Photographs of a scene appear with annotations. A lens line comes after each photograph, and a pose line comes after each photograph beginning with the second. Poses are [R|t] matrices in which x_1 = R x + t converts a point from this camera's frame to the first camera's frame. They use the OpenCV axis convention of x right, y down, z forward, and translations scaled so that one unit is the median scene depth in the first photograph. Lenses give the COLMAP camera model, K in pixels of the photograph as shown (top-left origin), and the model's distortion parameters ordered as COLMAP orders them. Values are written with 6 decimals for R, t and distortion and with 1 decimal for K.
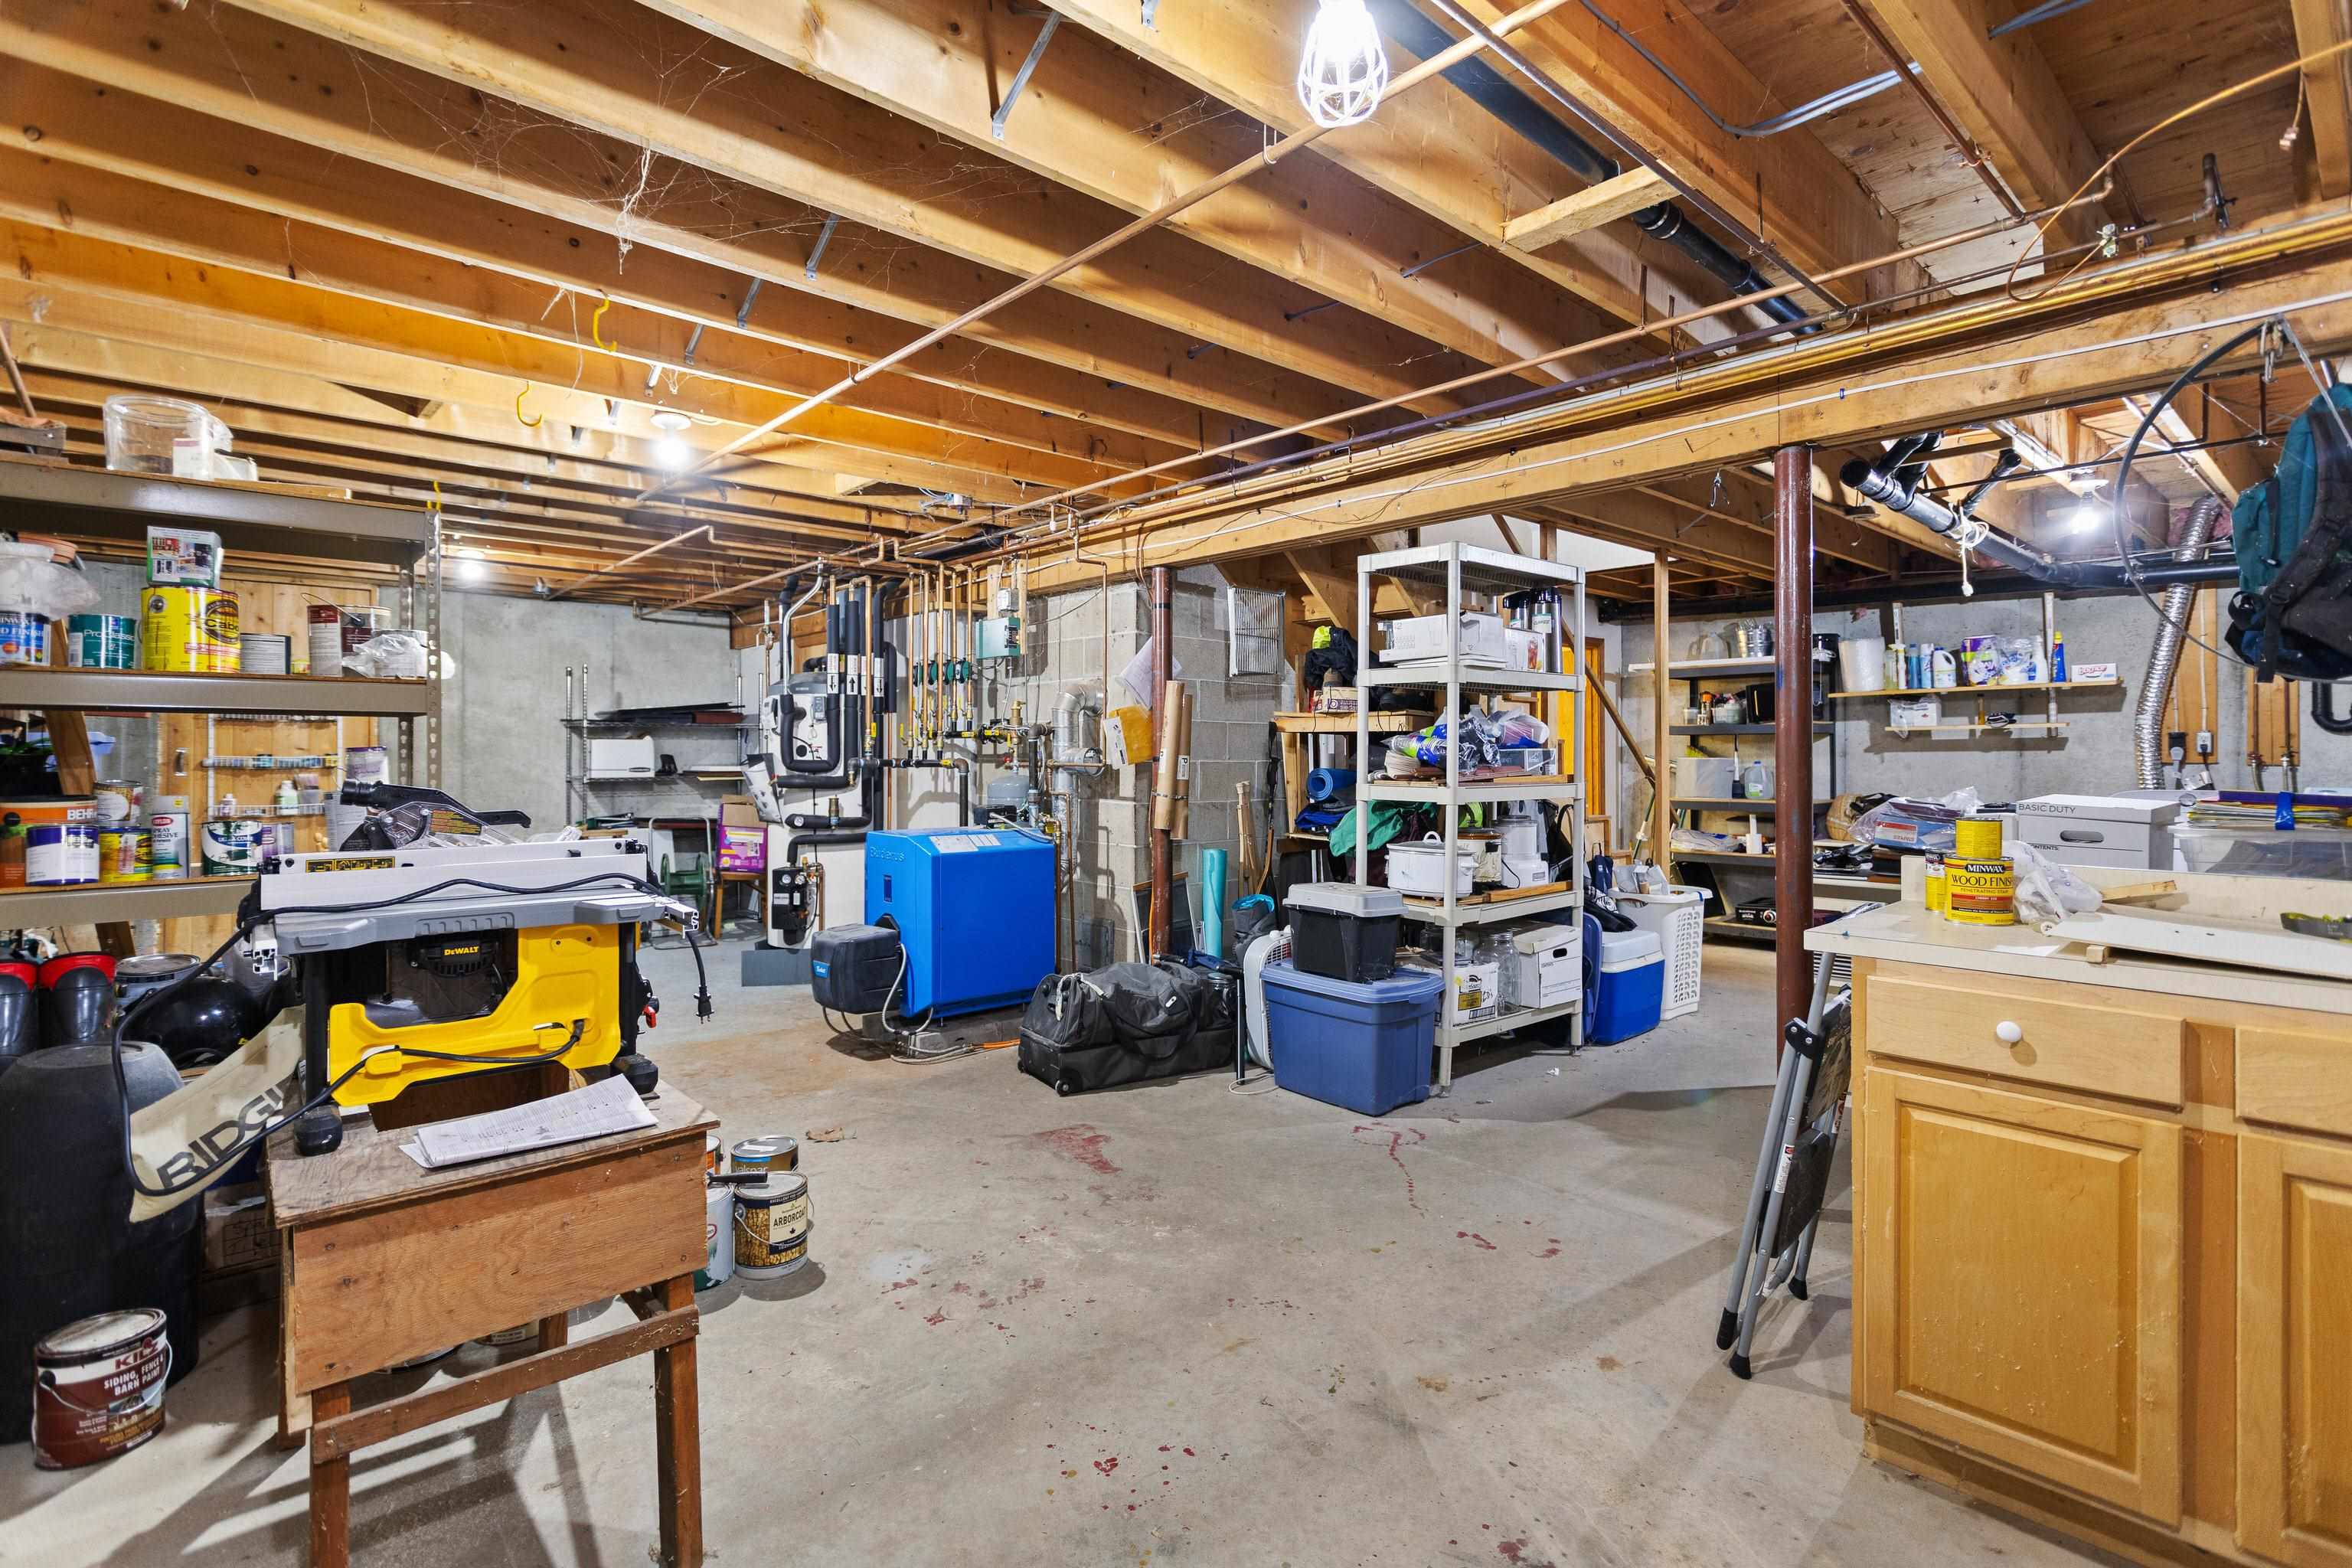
lens RADIAL K [[1123.3, 0, 1187.6], [0, 1123.3, 768.5], [0, 0, 1]] dist [0.002823, 0.000041]
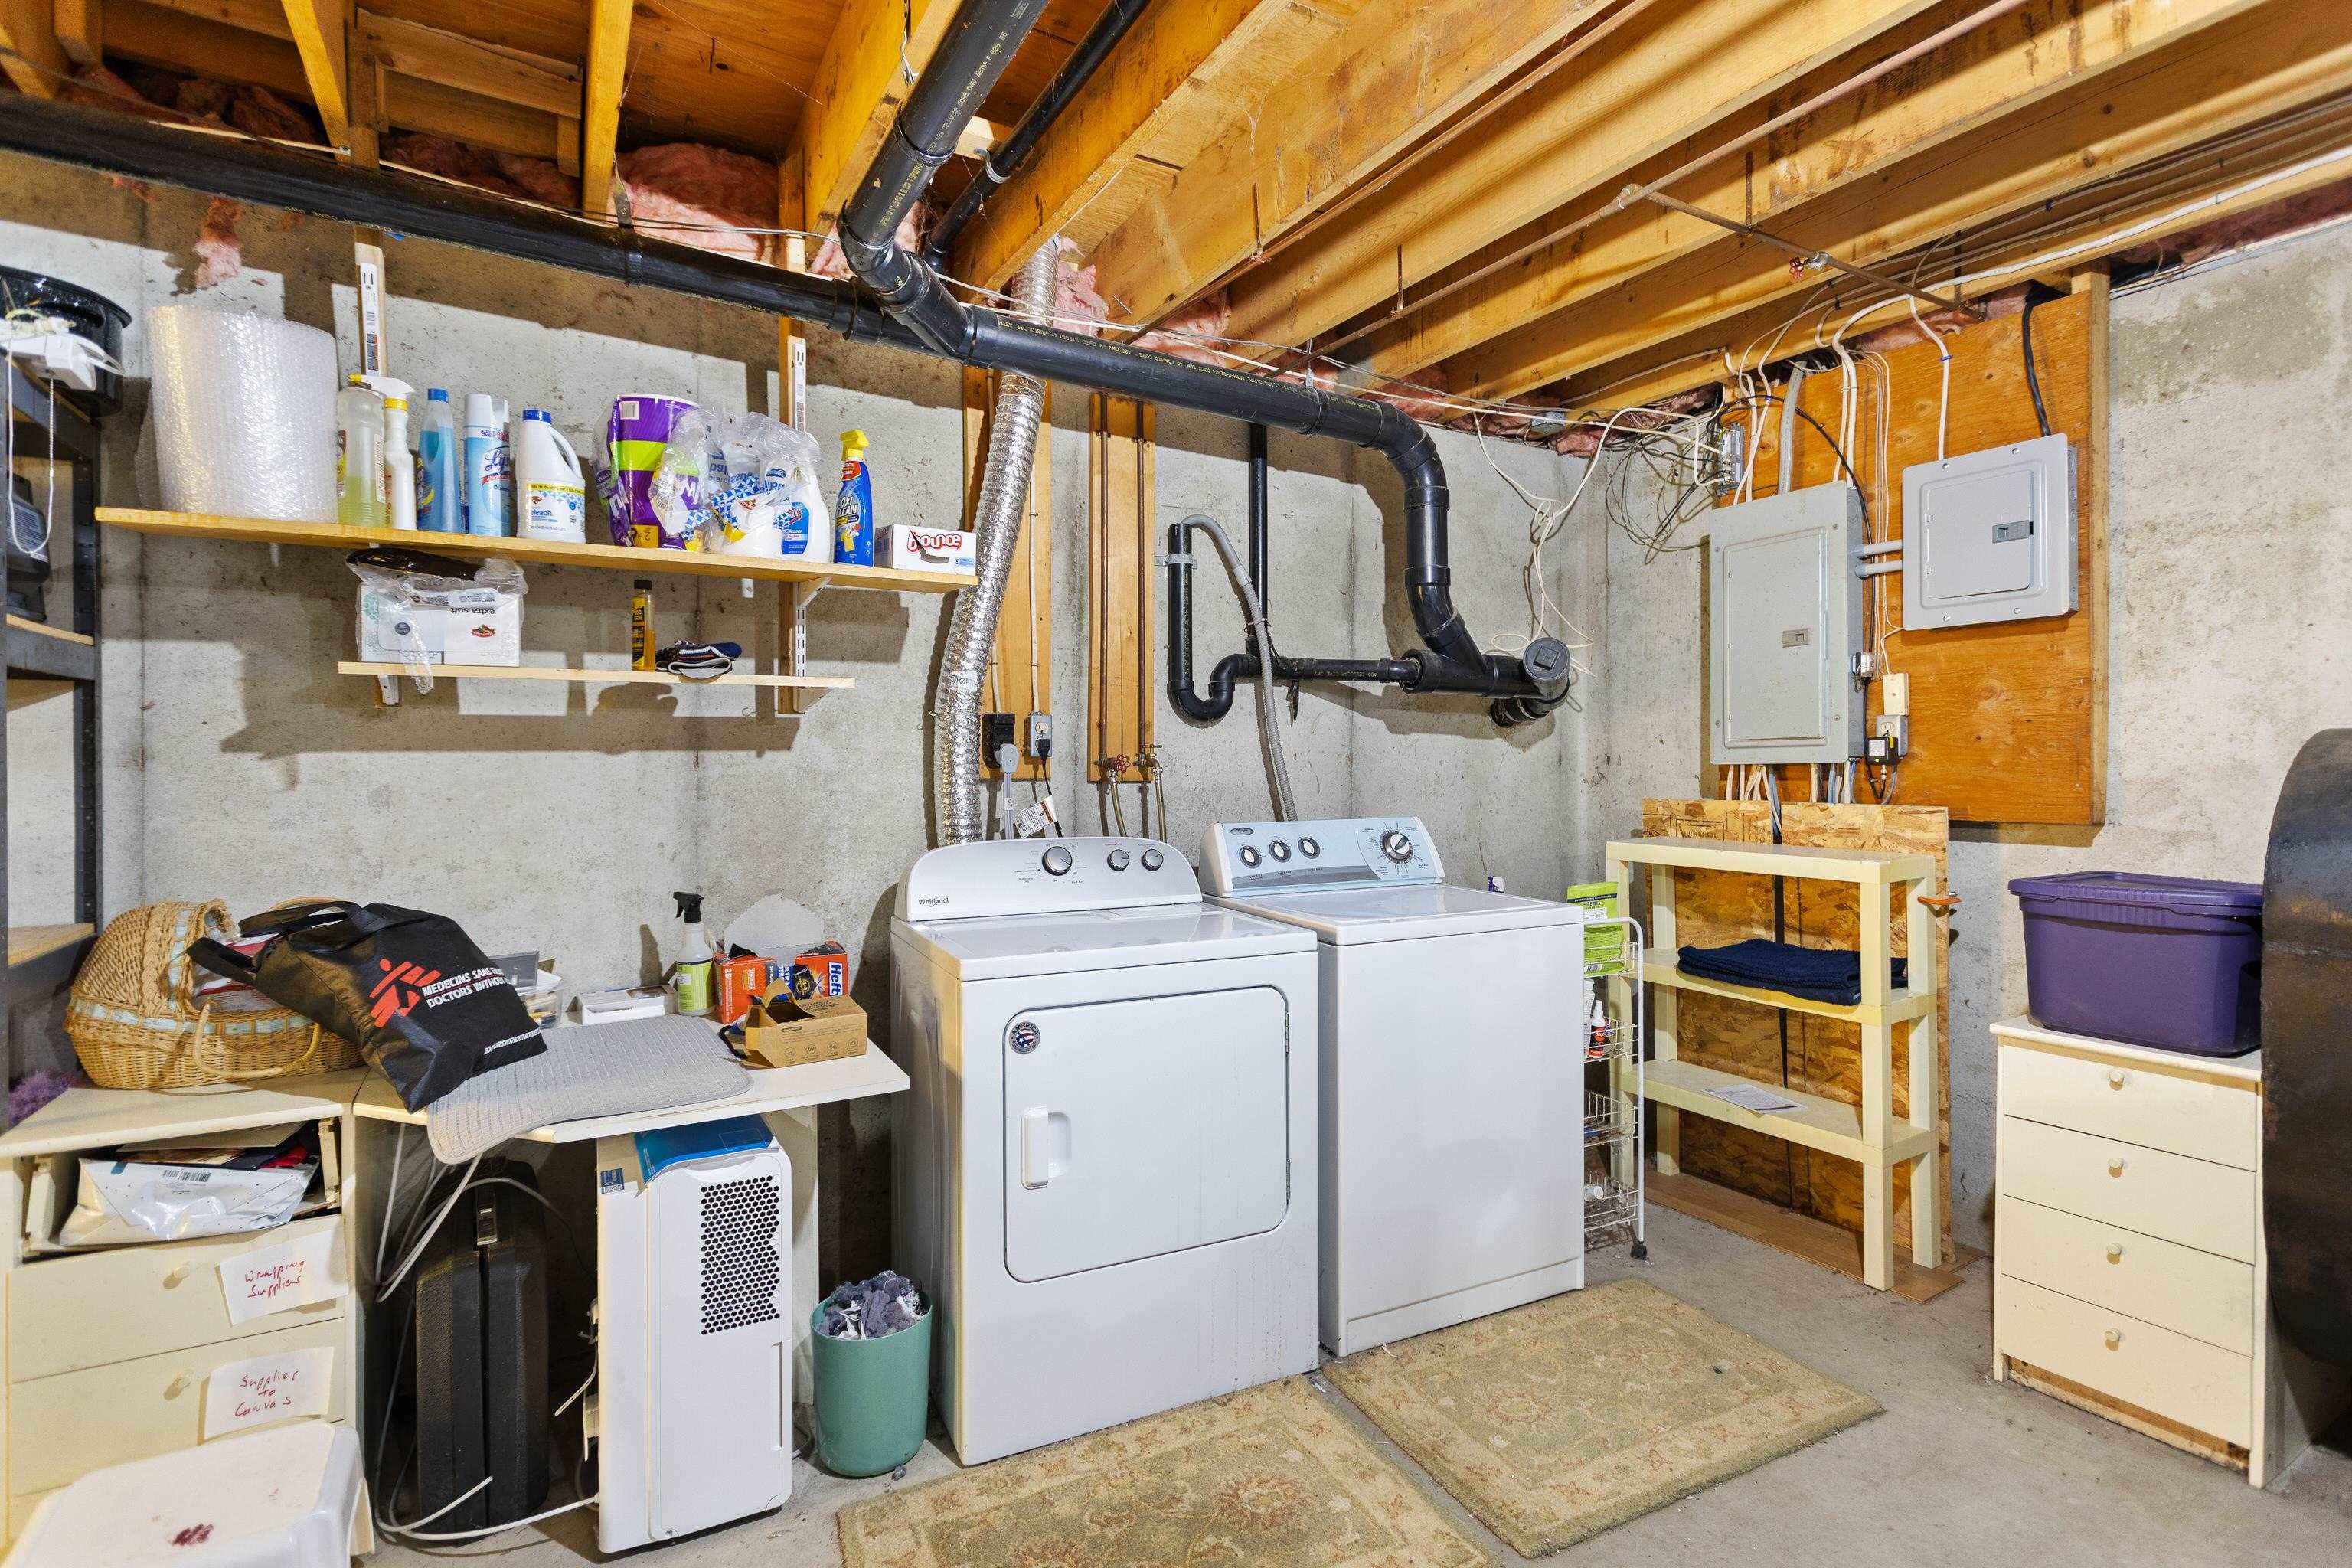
lens RADIAL K [[1123.3, 0, 1185.4], [0, 1123.3, 776.1], [0, 0, 1]] dist [0.002823, 0.000041]
pose [[0.201277, -0.008006, 0.979502, 0.390996], [0.011736, 0.999915, 0.005761, -0.007082], [-0.979464, 0.010336, 0.201354, 0.745010]]
